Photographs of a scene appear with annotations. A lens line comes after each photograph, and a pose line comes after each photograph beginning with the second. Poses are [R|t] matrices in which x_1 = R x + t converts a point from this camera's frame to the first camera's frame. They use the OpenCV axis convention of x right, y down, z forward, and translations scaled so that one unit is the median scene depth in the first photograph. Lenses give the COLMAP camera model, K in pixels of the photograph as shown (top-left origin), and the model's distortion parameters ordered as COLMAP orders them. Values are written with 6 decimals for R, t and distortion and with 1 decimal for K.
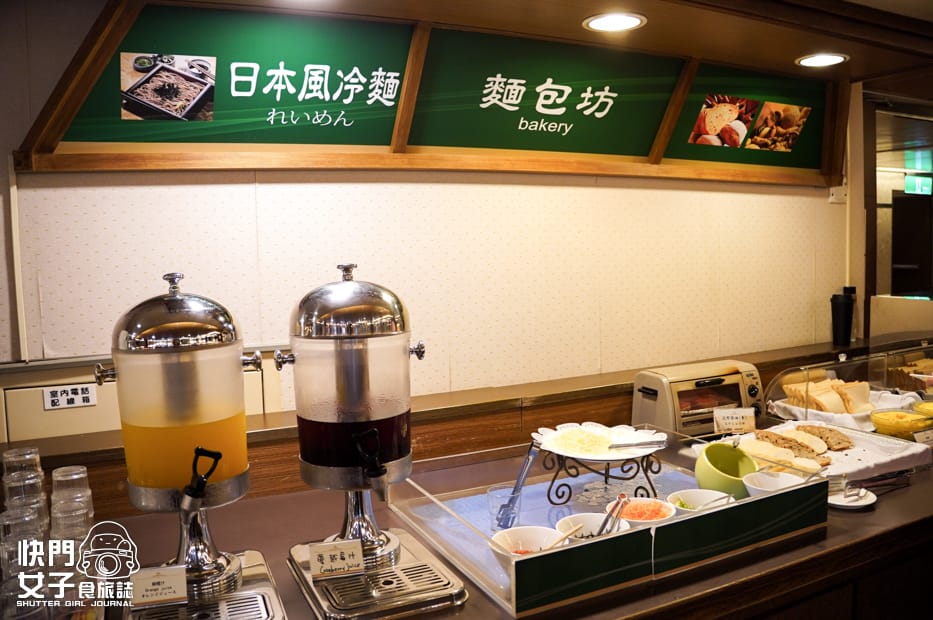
lens RADIAL K [[746.9, 0, 466.5], [0, 746.9, 310.0], [0, 0, 1]] dist [-0.231644, 0.193113]
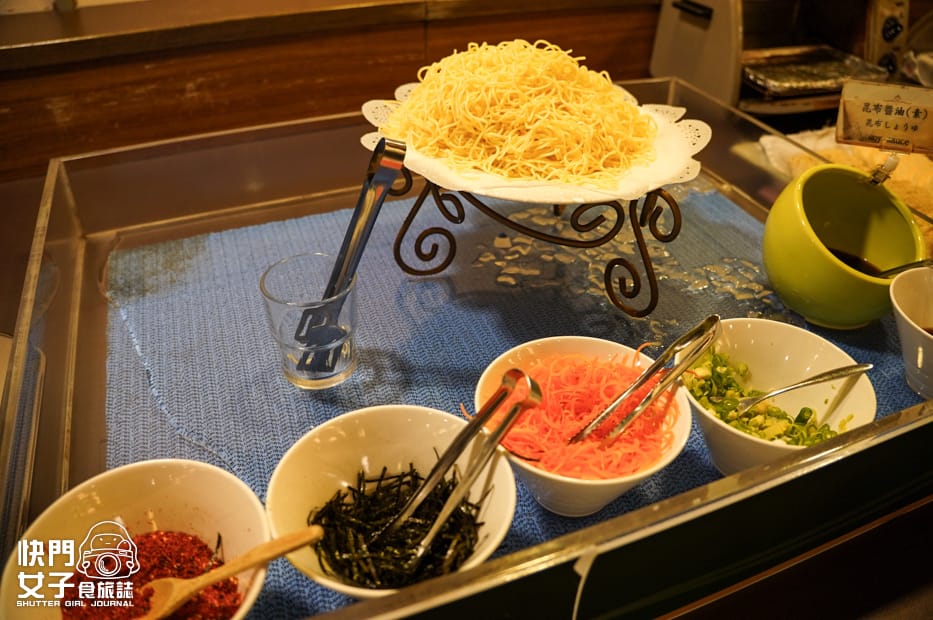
lens RADIAL K [[746.9, 0, 466.5], [0, 746.9, 310.0], [0, 0, 1]] dist [-0.231644, 0.193113]
pose [[0.996924, 0.073284, -0.027788, 0.162432], [-0.049120, 0.860492, 0.507091, 0.064232], [0.061074, -0.504166, 0.861444, 0.614646]]
